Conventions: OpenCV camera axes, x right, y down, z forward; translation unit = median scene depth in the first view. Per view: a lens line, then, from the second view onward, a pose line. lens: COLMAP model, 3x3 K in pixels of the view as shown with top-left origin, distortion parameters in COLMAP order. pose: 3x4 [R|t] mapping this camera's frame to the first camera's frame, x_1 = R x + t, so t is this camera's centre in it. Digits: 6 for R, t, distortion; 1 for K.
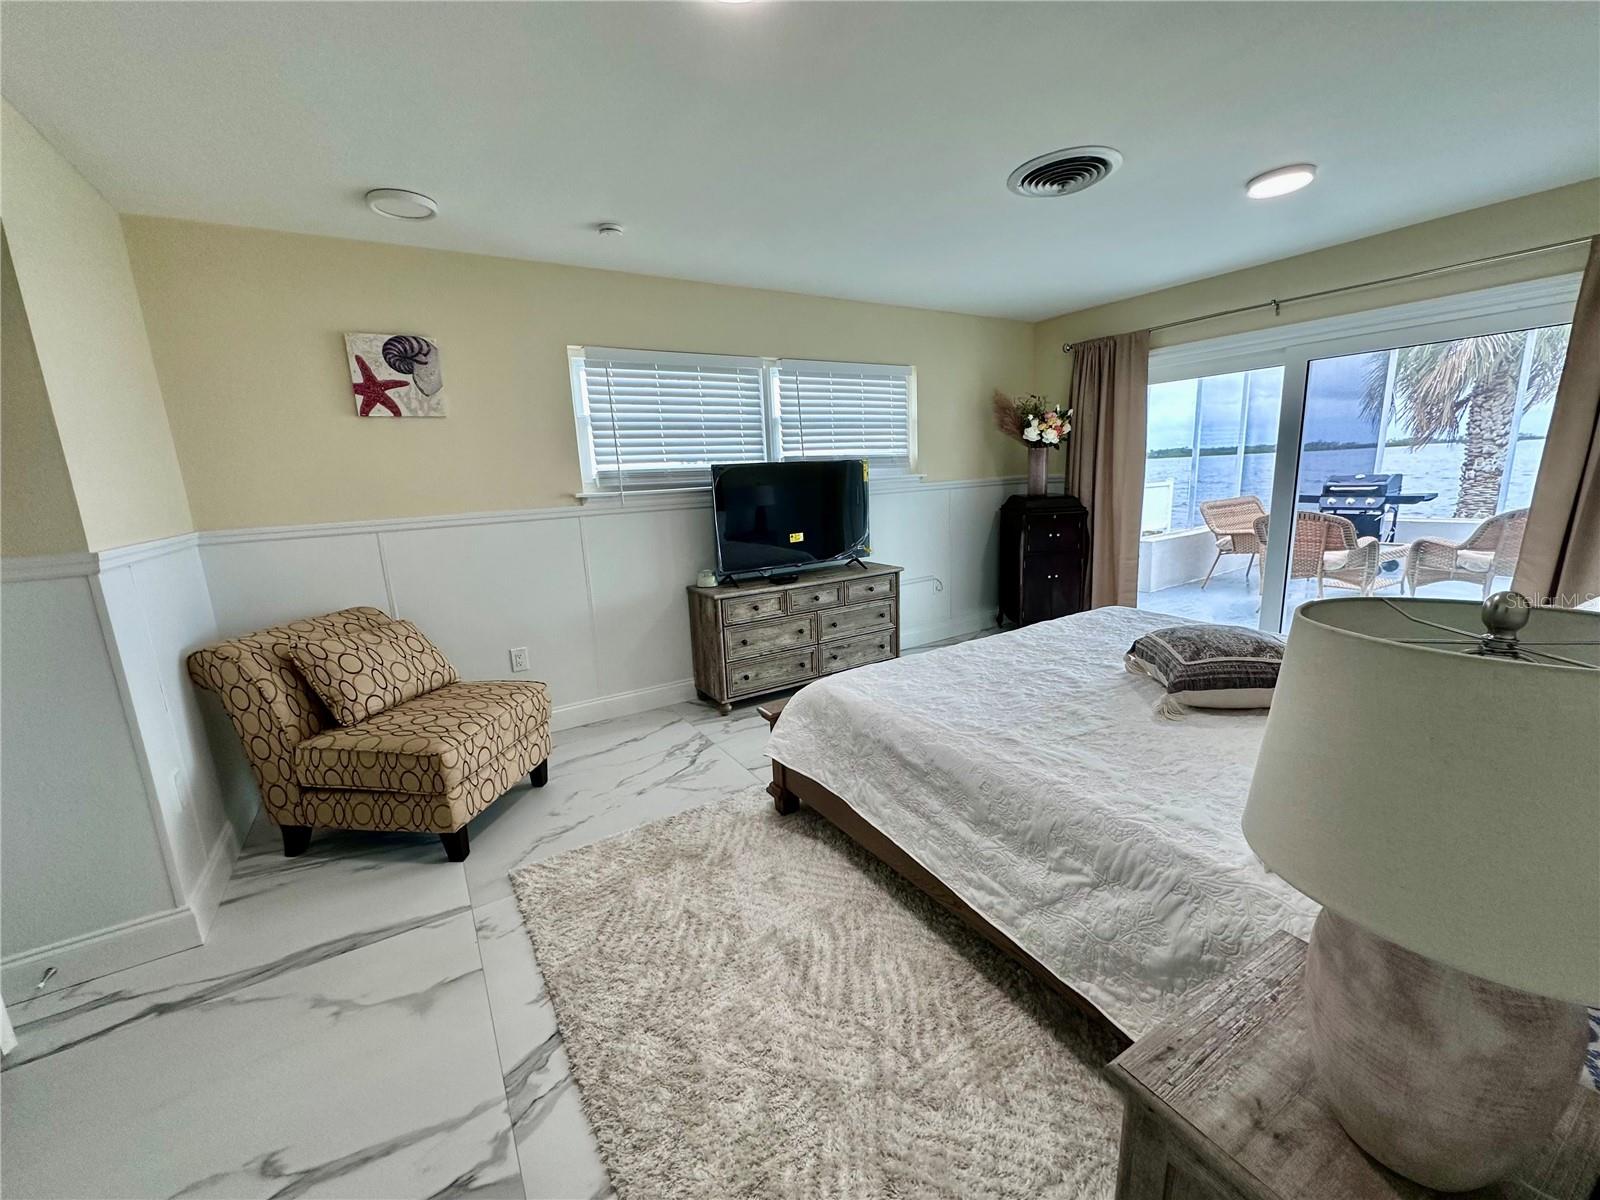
lens RADIAL K [[638.7, 0, 799.4], [0, 638.7, 602.8], [0, 0, 1]] dist [-0.003379, 0.001084]
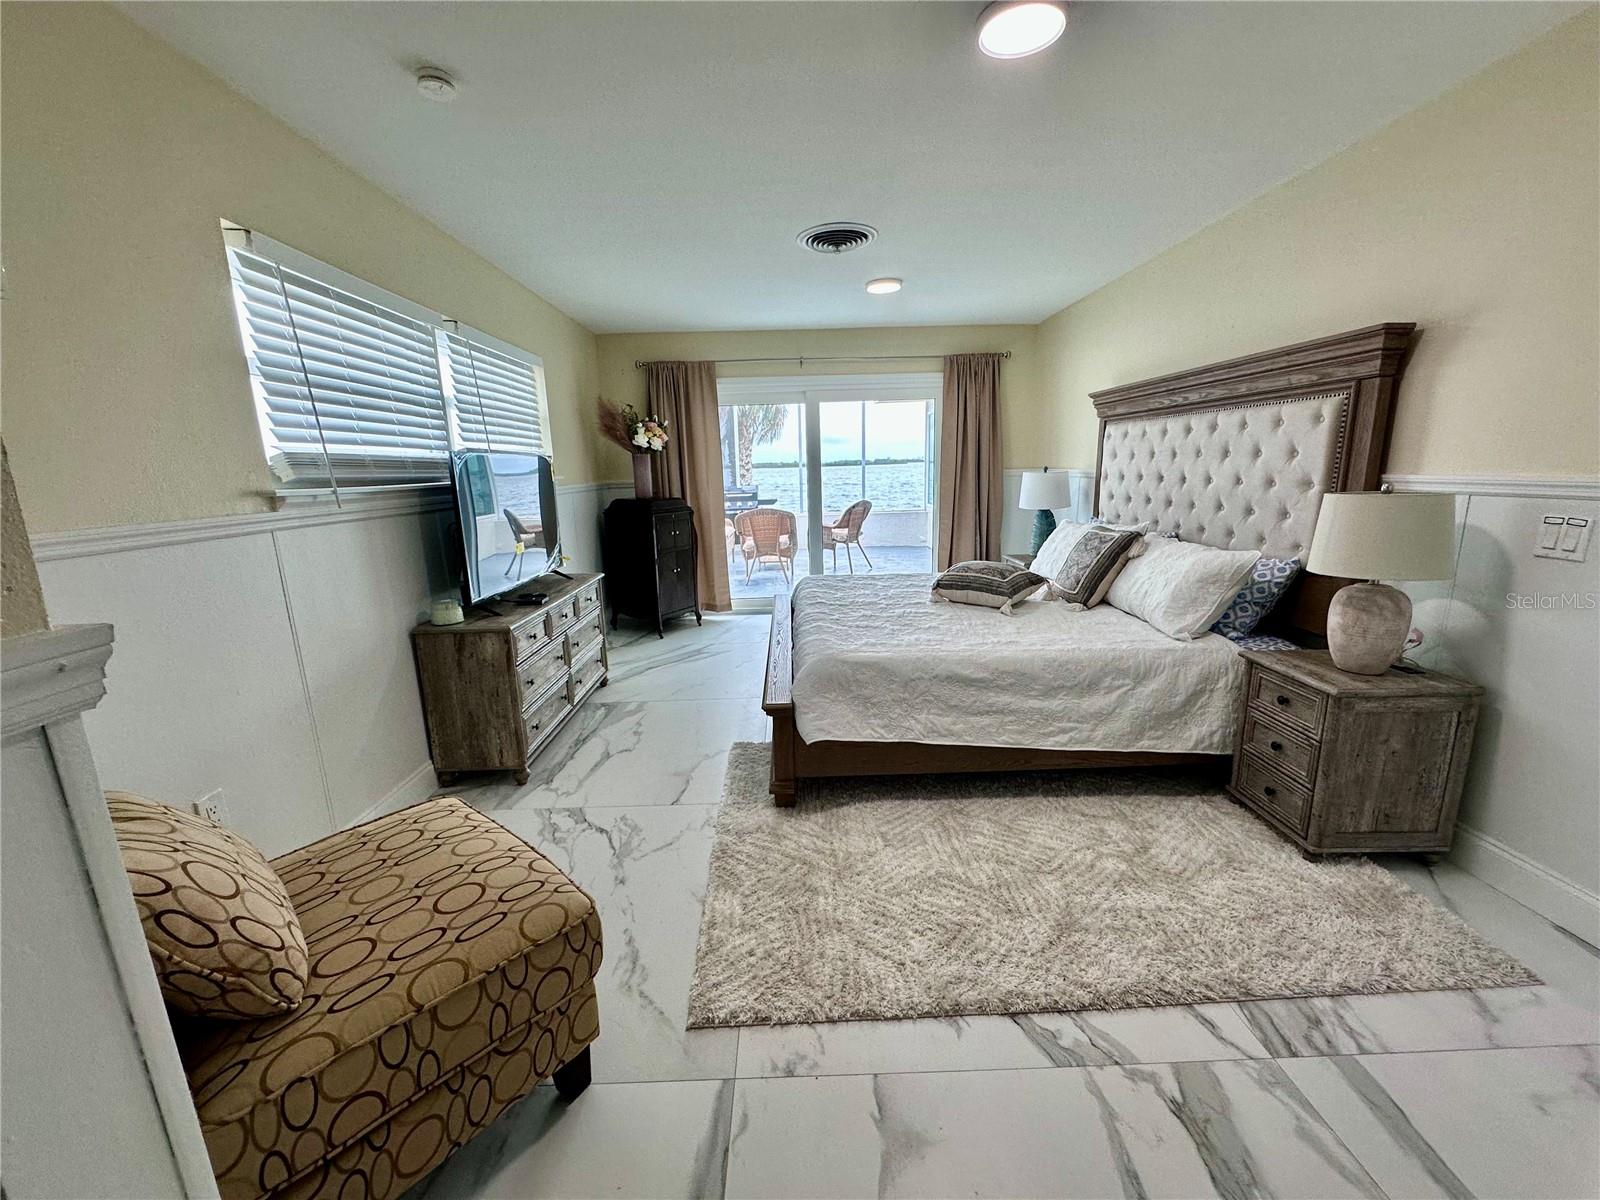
lens RADIAL K [[638.7, 0, 799.4], [0, 638.7, 602.8], [0, 0, 1]] dist [-0.003379, 0.001084]
pose [[0.518673, -0.149371, 0.841823, -0.621131], [0.176848, 0.982070, 0.065294, -0.029322], [-0.836482, 0.115008, 0.535789, 0.335087]]
